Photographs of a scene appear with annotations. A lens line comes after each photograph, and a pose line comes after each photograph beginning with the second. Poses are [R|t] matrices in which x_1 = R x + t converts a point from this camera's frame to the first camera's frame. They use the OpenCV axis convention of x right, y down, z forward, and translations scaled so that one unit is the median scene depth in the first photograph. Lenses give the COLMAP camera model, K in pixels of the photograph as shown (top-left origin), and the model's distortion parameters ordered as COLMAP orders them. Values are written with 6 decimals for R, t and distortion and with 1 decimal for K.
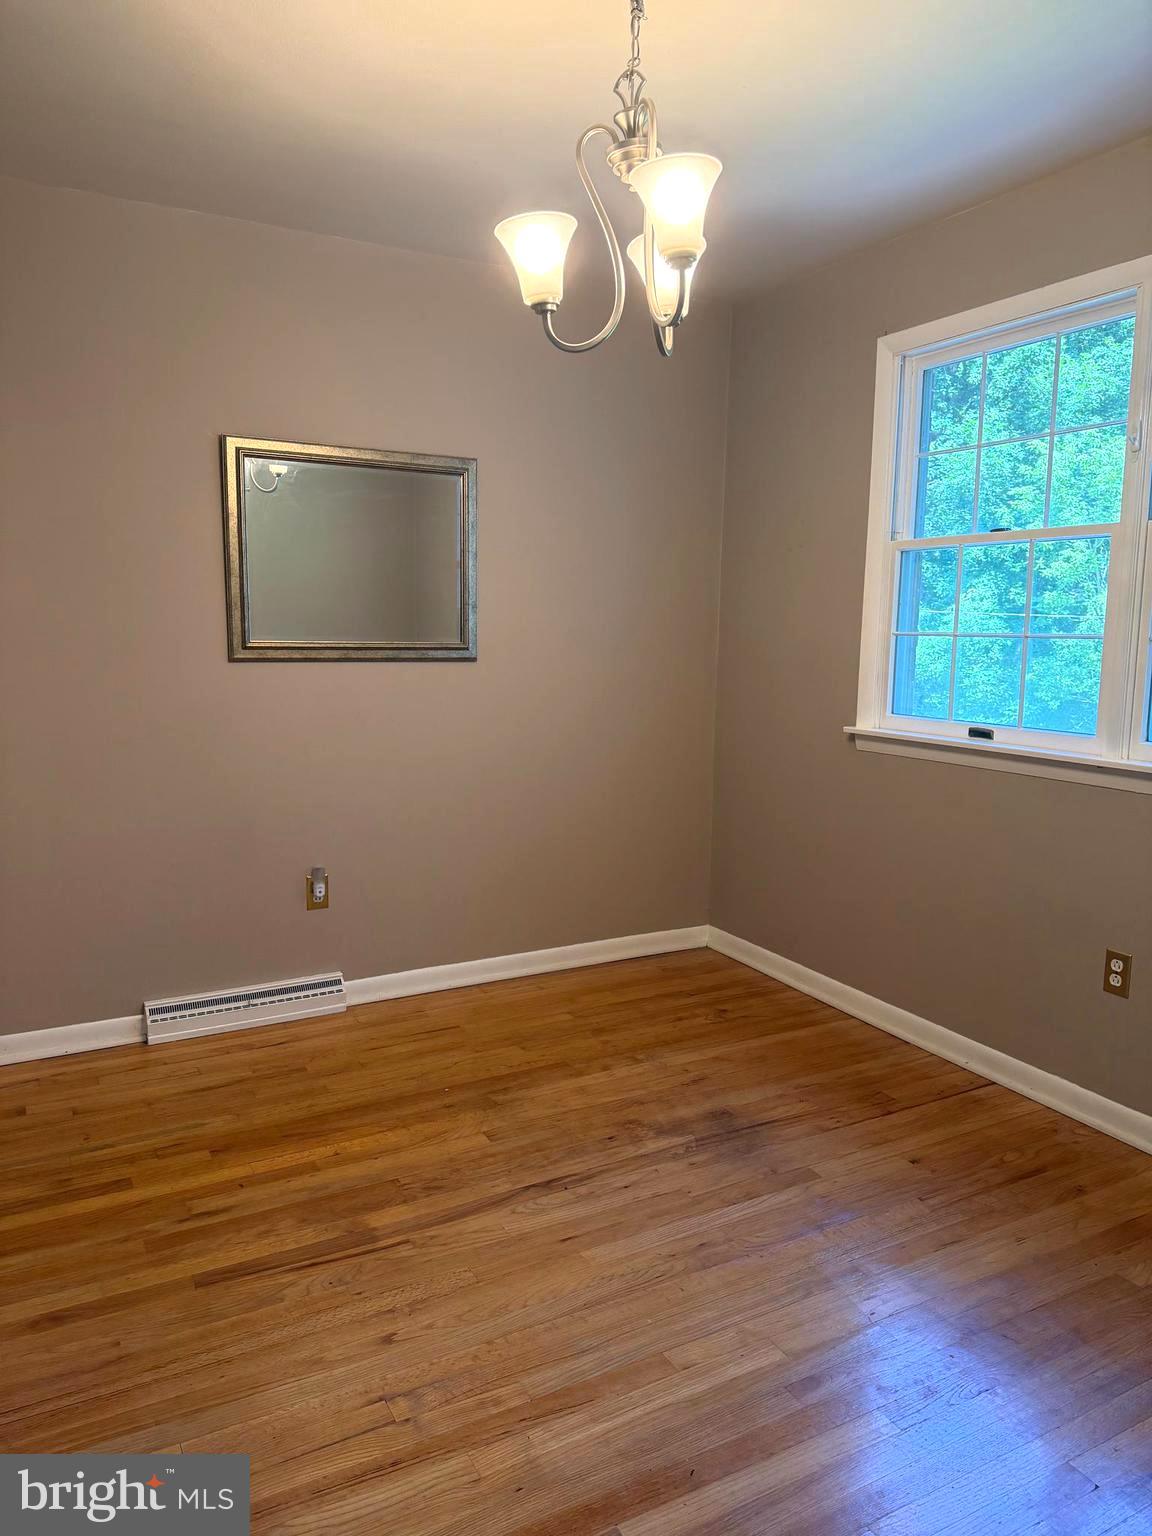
lens RADIAL K [[1079.3, 0, 579.5], [0, 1079.3, 766.0], [0, 0, 1]] dist [0.061033, -0.065321]
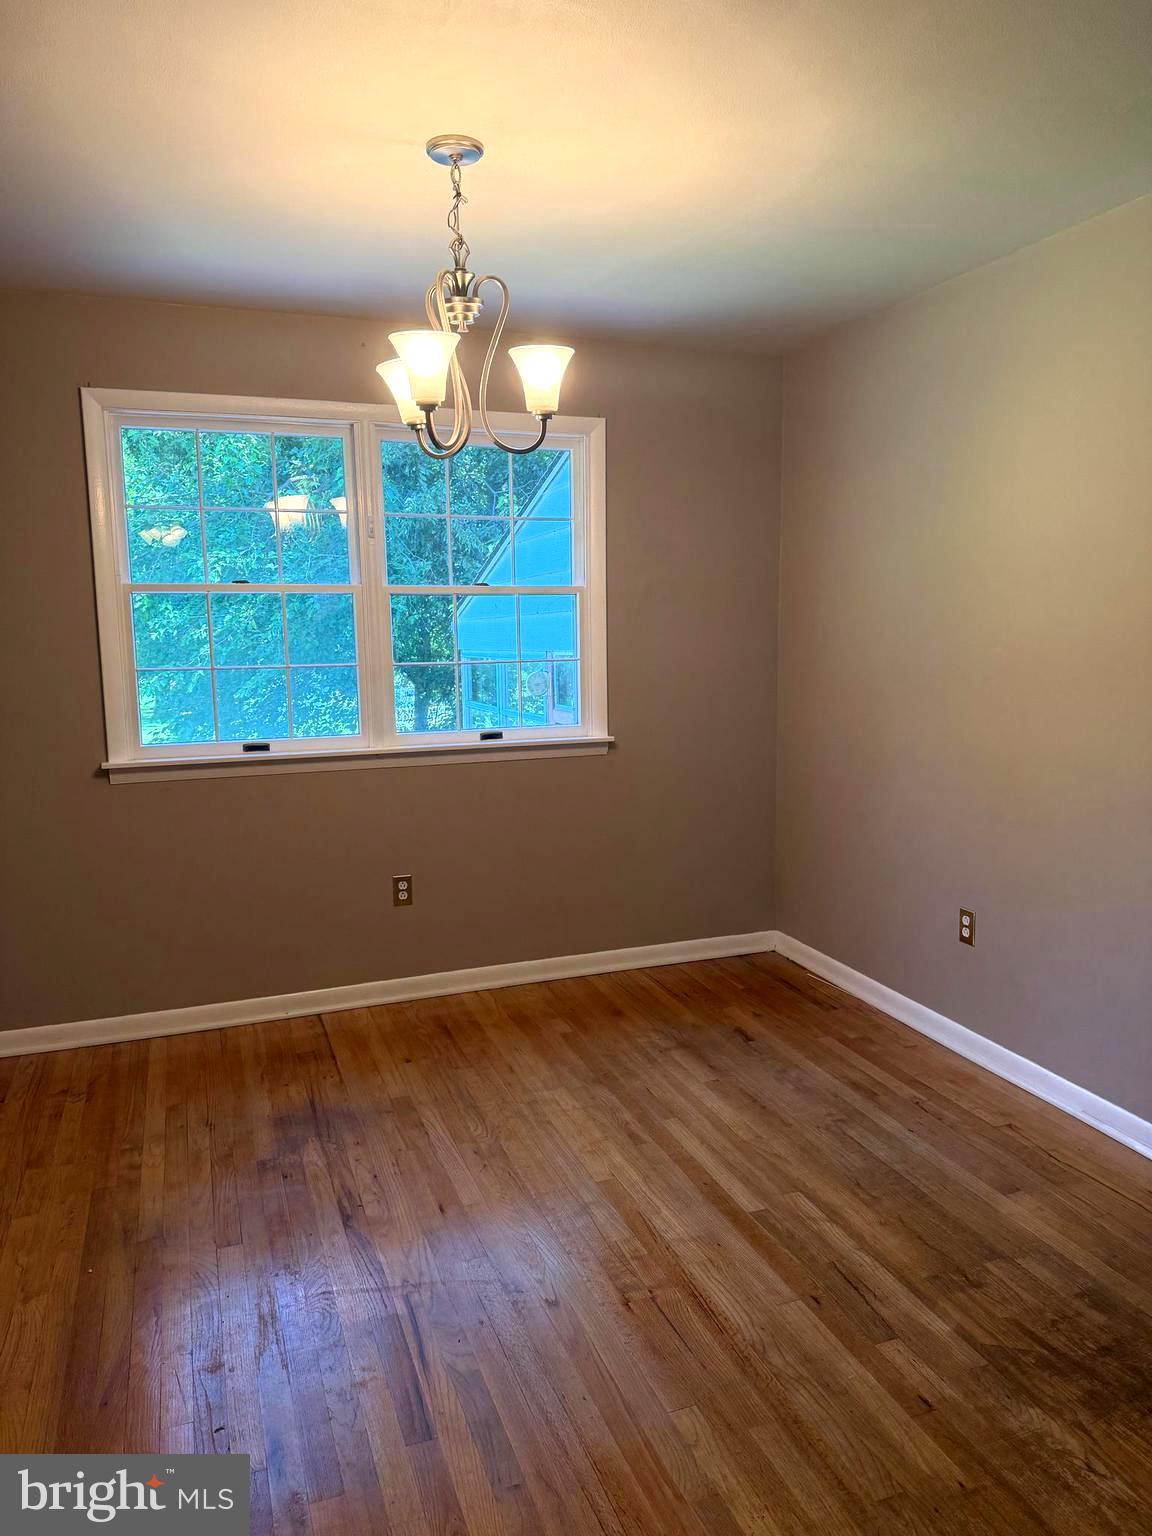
lens RADIAL K [[1079.3, 0, 570.7], [0, 1079.3, 765.1], [0, 0, 1]] dist [0.061033, -0.065321]
pose [[0.140542, -0.146102, 0.979236, -0.767639], [0.144036, 0.981547, 0.125774, -0.112771], [-0.979541, 0.123369, 0.158992, 0.456138]]
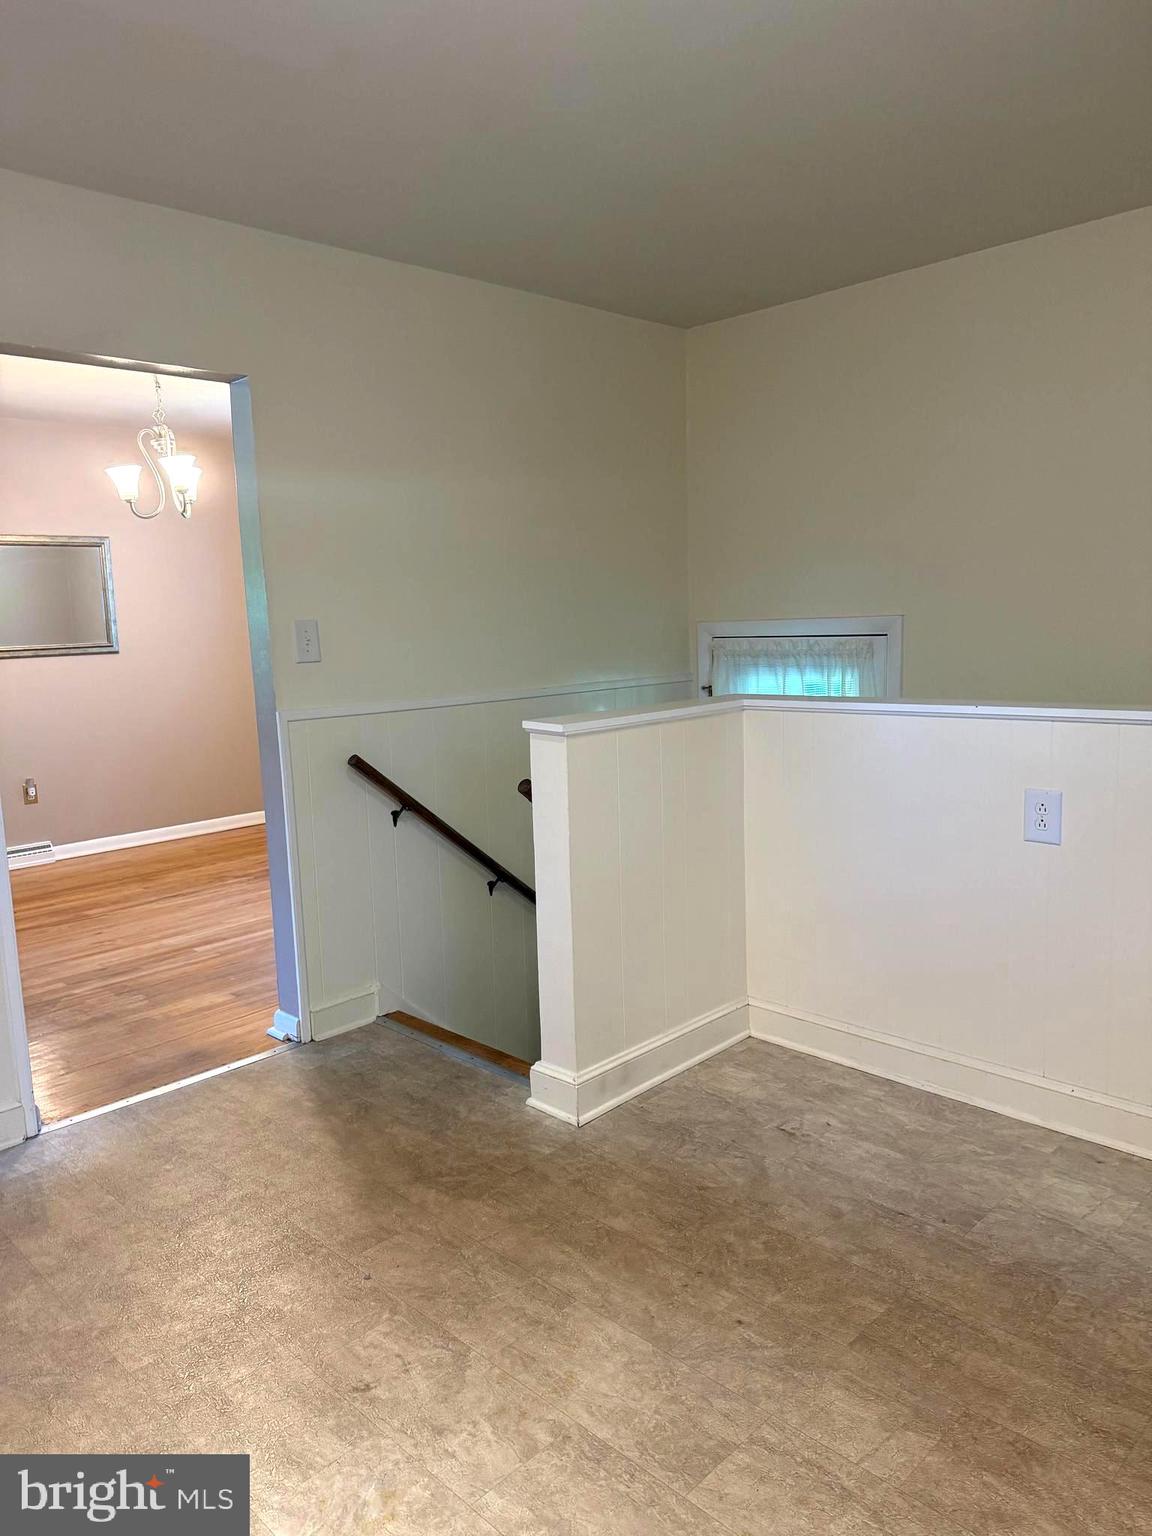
lens RADIAL K [[1079.3, 0, 581.0], [0, 1079.3, 761.4], [0, 0, 1]] dist [0.061033, -0.065321]
pose [[0.956603, -0.084245, 0.278952, 0.126494], [0.082510, 0.996428, 0.017977, 0.120150], [-0.279470, 0.005819, 0.960137, -1.003642]]
